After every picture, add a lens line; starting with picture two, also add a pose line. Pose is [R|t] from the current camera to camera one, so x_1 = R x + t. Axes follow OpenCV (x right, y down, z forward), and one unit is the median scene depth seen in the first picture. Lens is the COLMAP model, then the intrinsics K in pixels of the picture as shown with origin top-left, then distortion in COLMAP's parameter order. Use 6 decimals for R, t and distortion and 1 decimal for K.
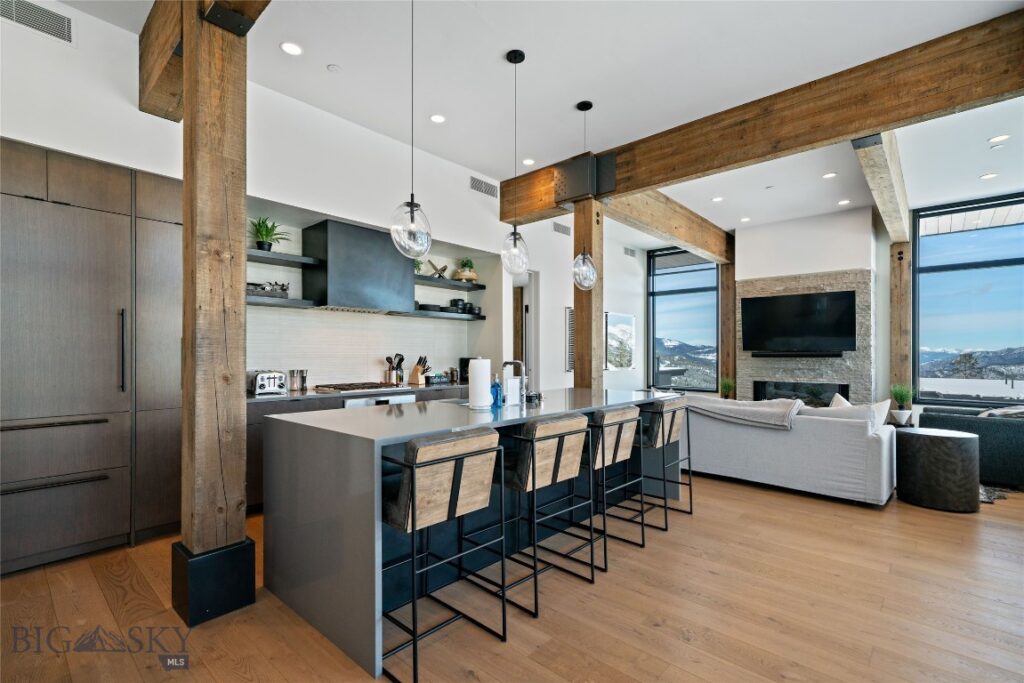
lens RADIAL K [[484.2, 0, 527.4], [0, 484.2, 352.0], [0, 0, 1]] dist [0.018225, 0.002931]
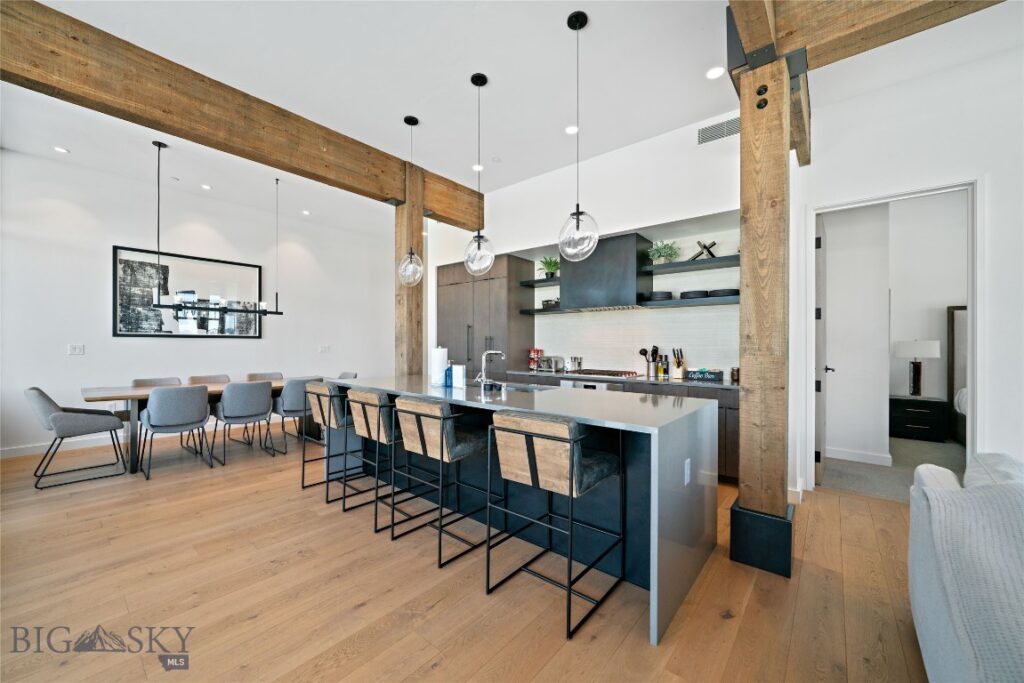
lens RADIAL K [[395.2, 0, 495.1], [0, 395.2, 350.4], [0, 0, 1]] dist [-0.000838, -0.000105]
pose [[-0.028457, 0.011586, -0.999528, 0.650508], [-0.003191, 0.999927, 0.011681, 0.004786], [0.999590, 0.003522, -0.028418, 0.778784]]
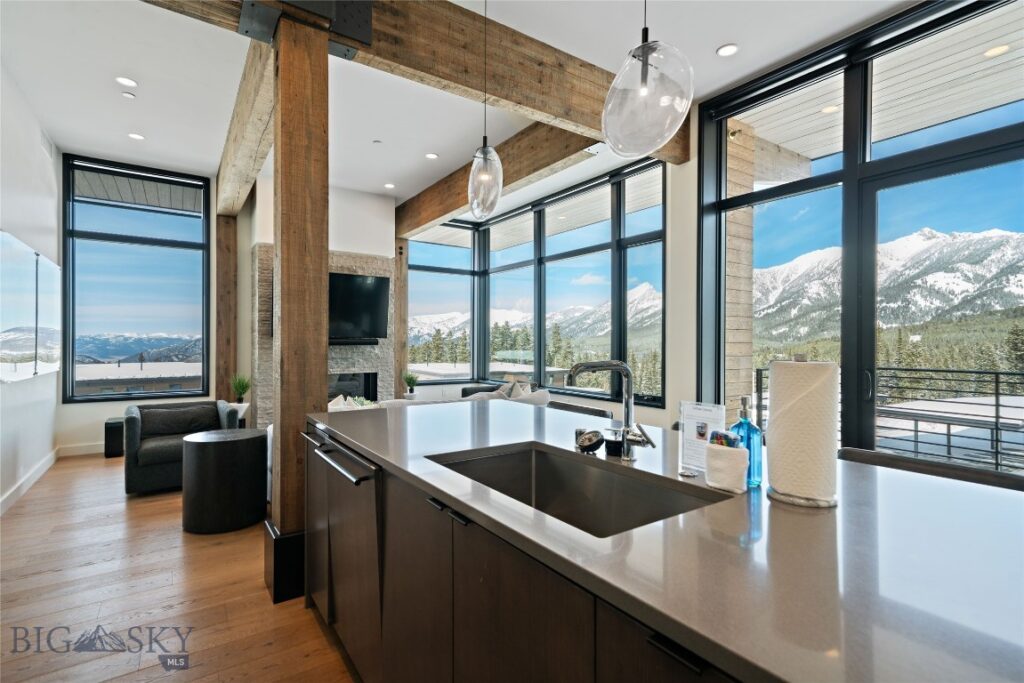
lens RADIAL K [[490.9, 0, 492.9], [0, 490.9, 339.0], [0, 0, 1]] dist [0.002565, 0.000533]
pose [[0.243336, 0.004920, 0.969929, -0.339207], [-0.007773, 0.999965, -0.003123, 0.001286], [-0.969911, -0.006780, 0.243366, 0.761366]]
